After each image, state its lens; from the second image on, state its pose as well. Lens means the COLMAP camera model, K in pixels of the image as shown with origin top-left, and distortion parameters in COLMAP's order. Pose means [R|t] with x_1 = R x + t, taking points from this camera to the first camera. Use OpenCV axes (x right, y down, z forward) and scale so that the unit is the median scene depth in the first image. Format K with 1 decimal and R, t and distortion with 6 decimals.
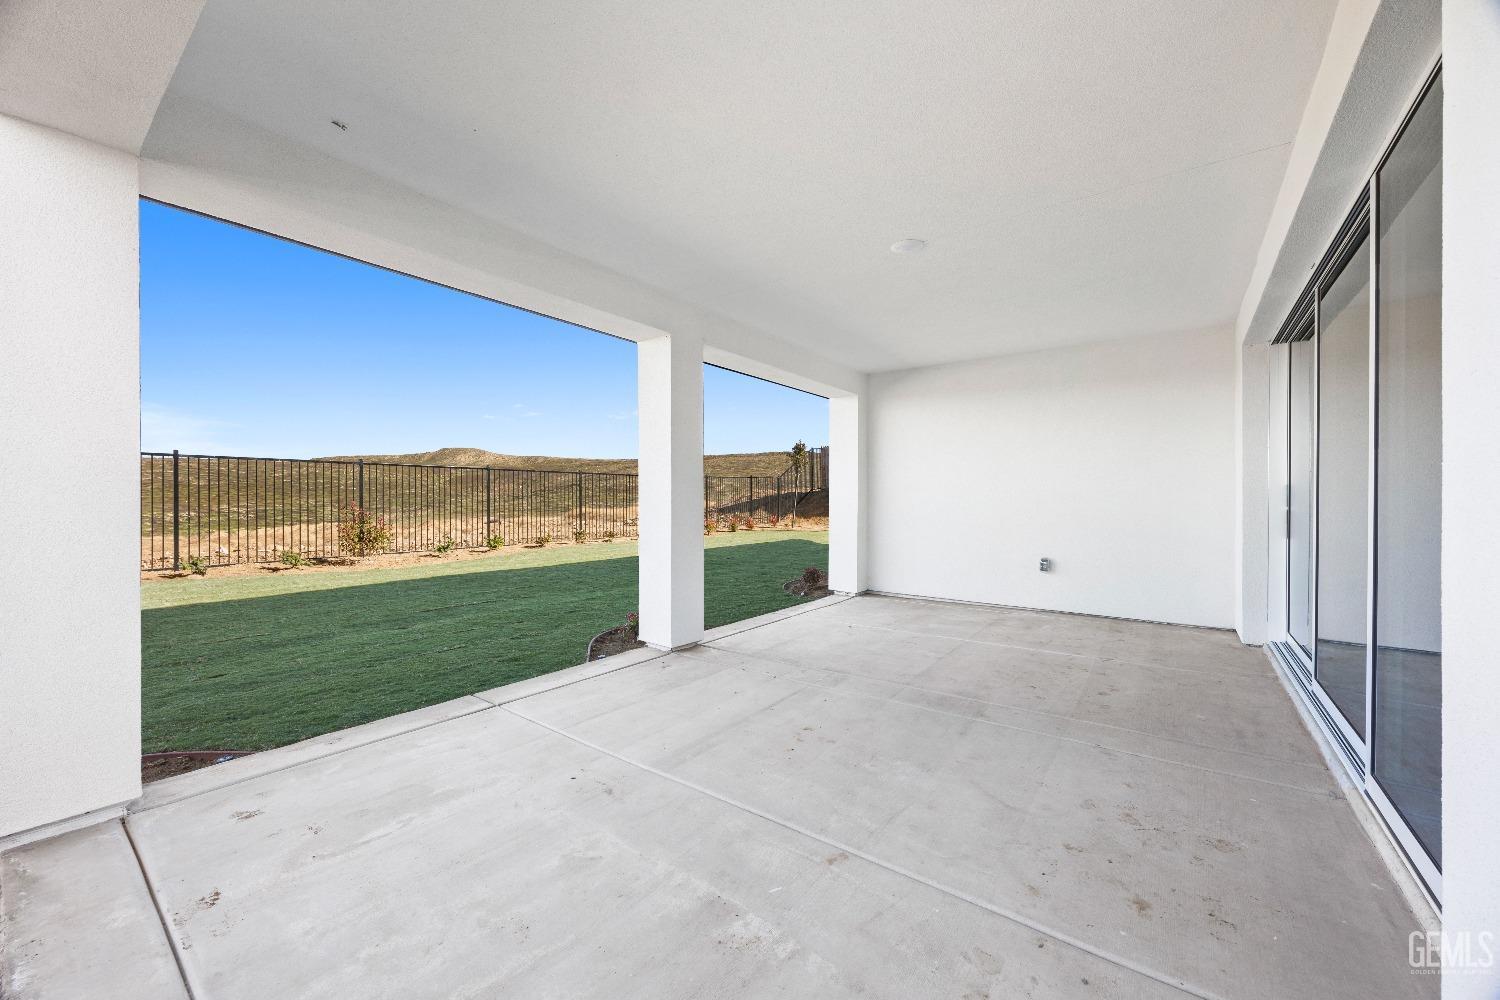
lens RADIAL K [[574.4, 0, 750.0], [0, 574.4, 500.0], [0, 0, 1]] dist [0.000775, 0.000216]
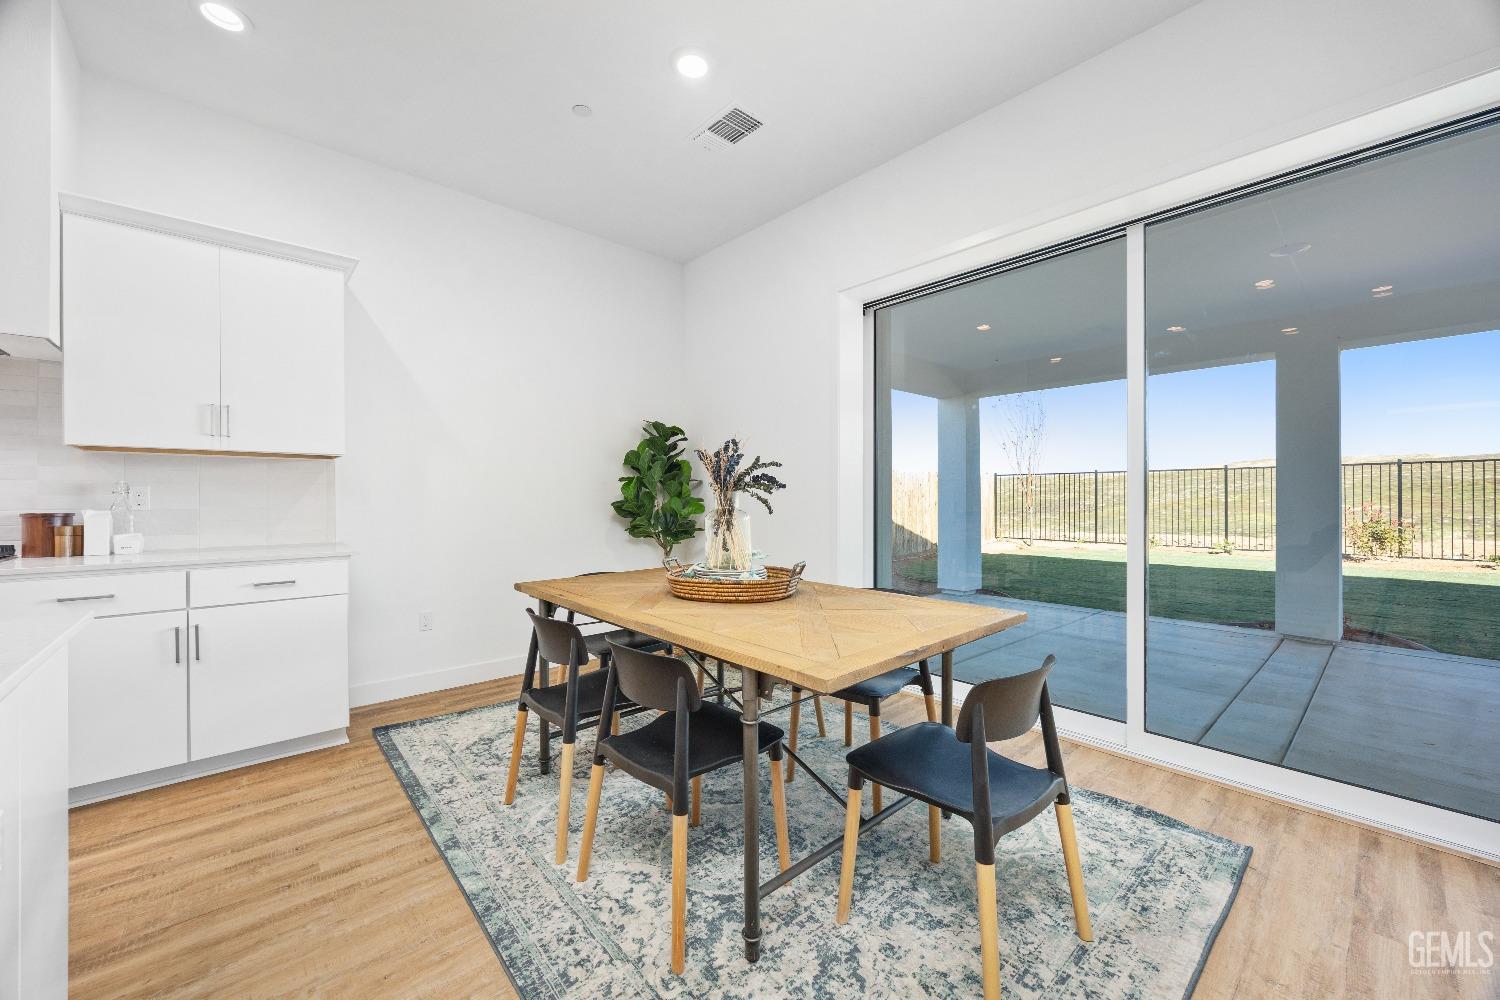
lens RADIAL K [[574.4, 0, 750.0], [0, 574.4, 500.0], [0, 0, 1]] dist [0.000775, 0.000216]
pose [[-0.195430, 0.001947, -0.980716, 0.523627], [-0.003203, 0.999991, 0.002624, 0.000753], [0.980712, 0.003654, -0.195422, 0.094128]]
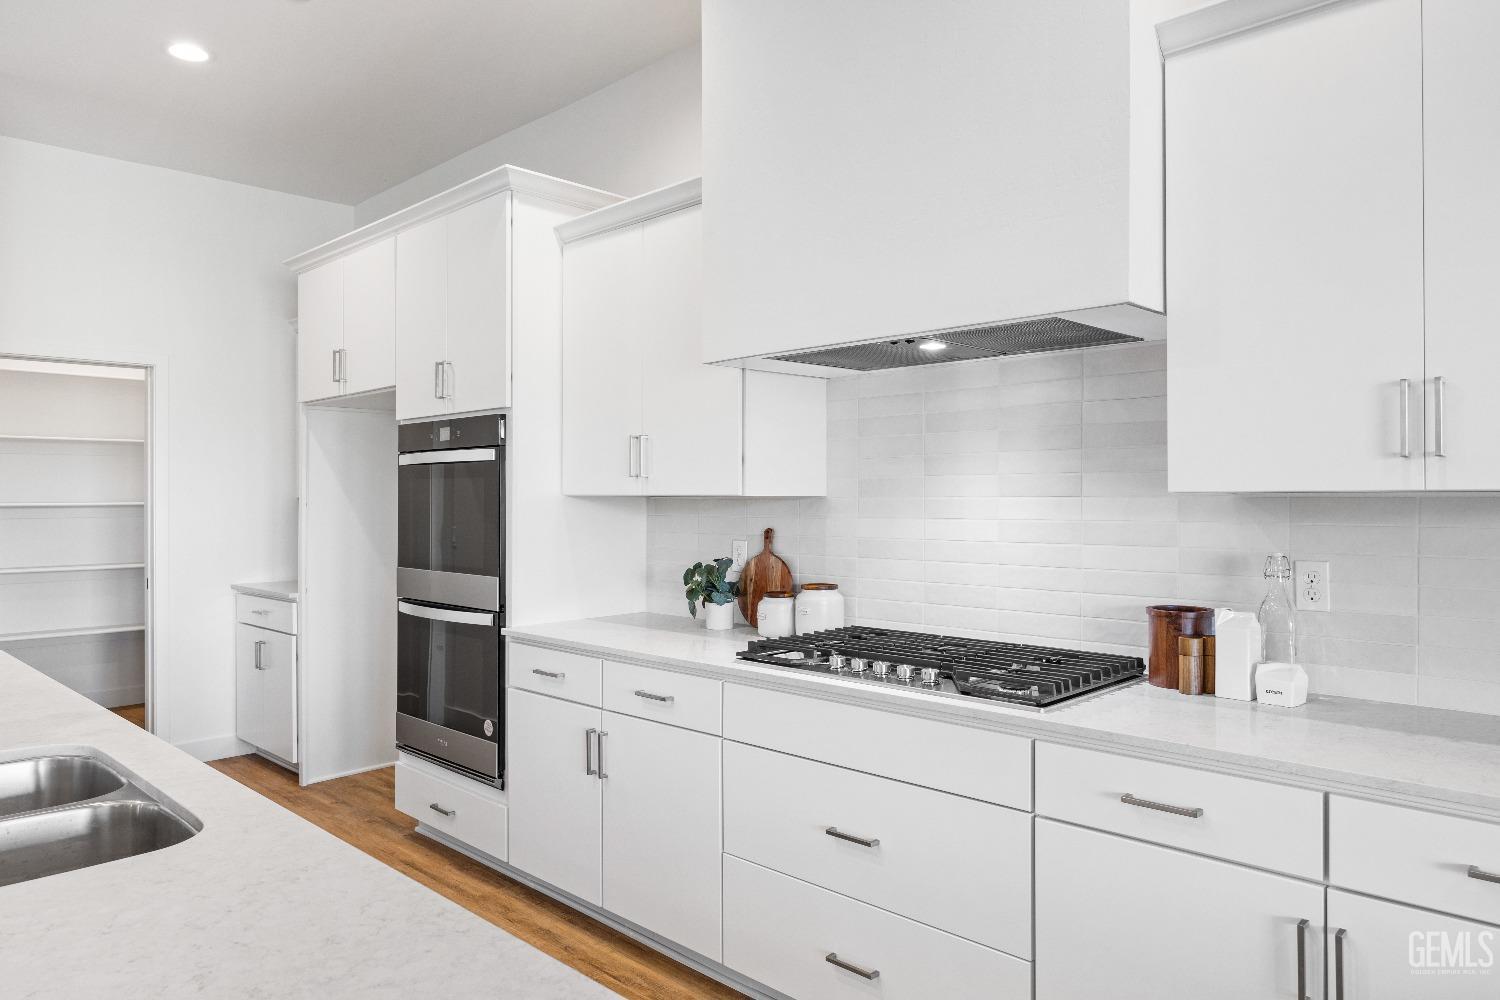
lens RADIAL K [[990.1, 0, 750.0], [0, 990.1, 500.0], [0, 0, 1]] dist [-0.003328, -0.000070]
pose [[-0.991531, 0.002536, 0.129843, 0.413662], [0.003541, 0.999966, 0.007510, -0.020286], [-0.129820, 0.007906, -0.991506, 0.002229]]
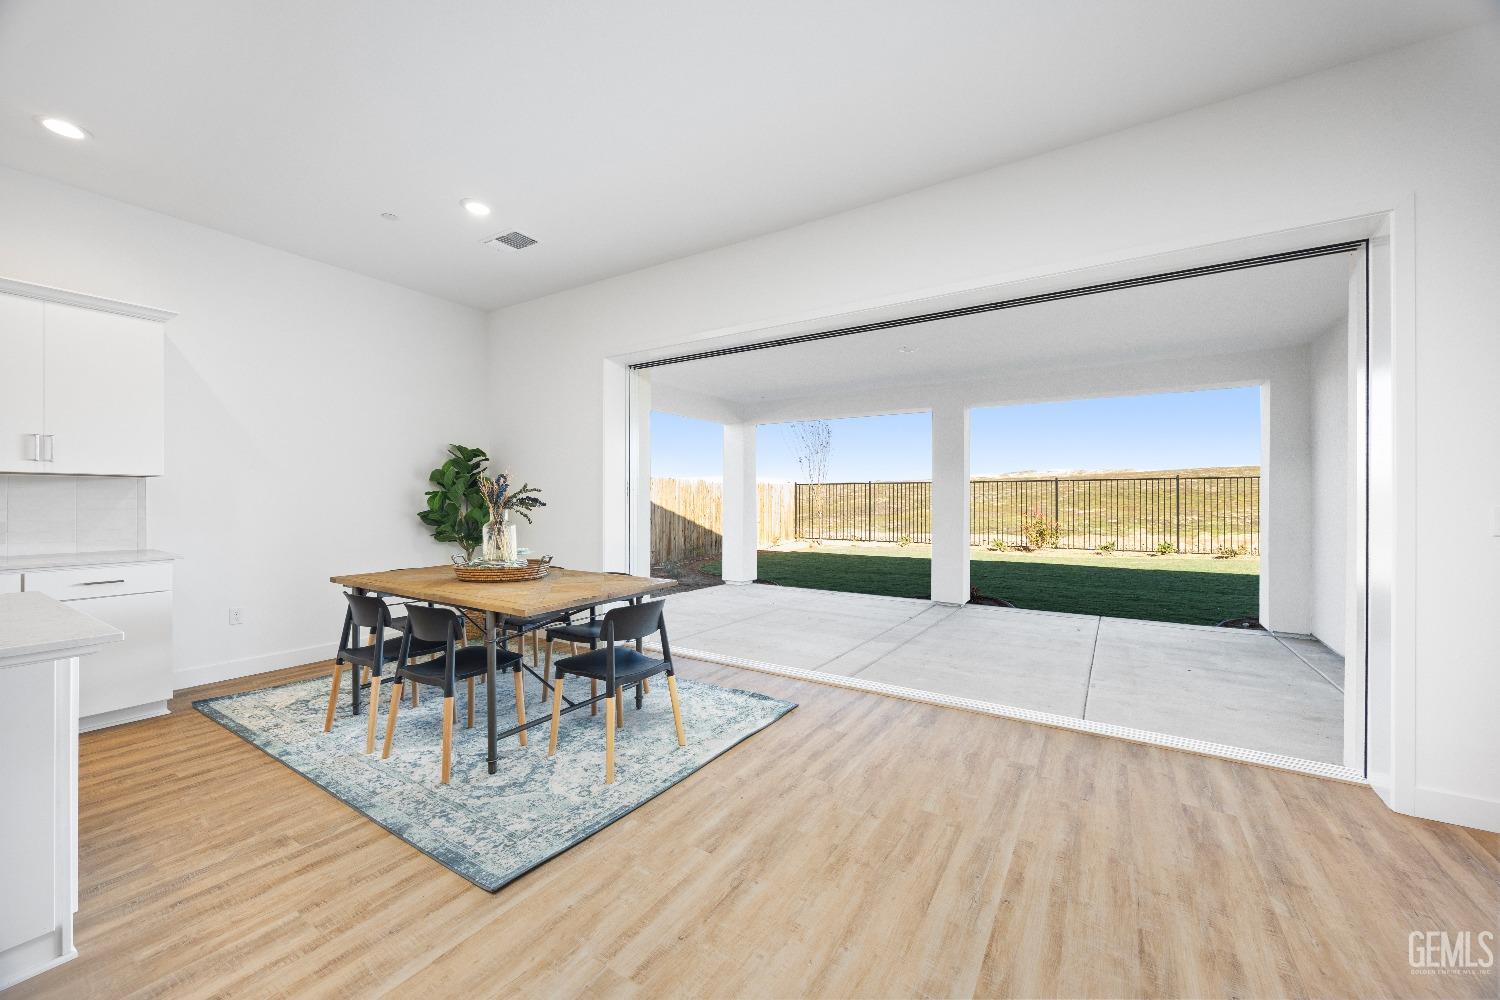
lens RADIAL K [[574.4, 0, 750.0], [0, 574.4, 500.0], [0, 0, 1]] dist [0.000775, 0.000216]
pose [[0.074867, -0.003623, -0.997187, 0.652353], [-0.006131, 0.999973, -0.004094, -0.006881], [0.997175, 0.006420, 0.074843, 0.163981]]
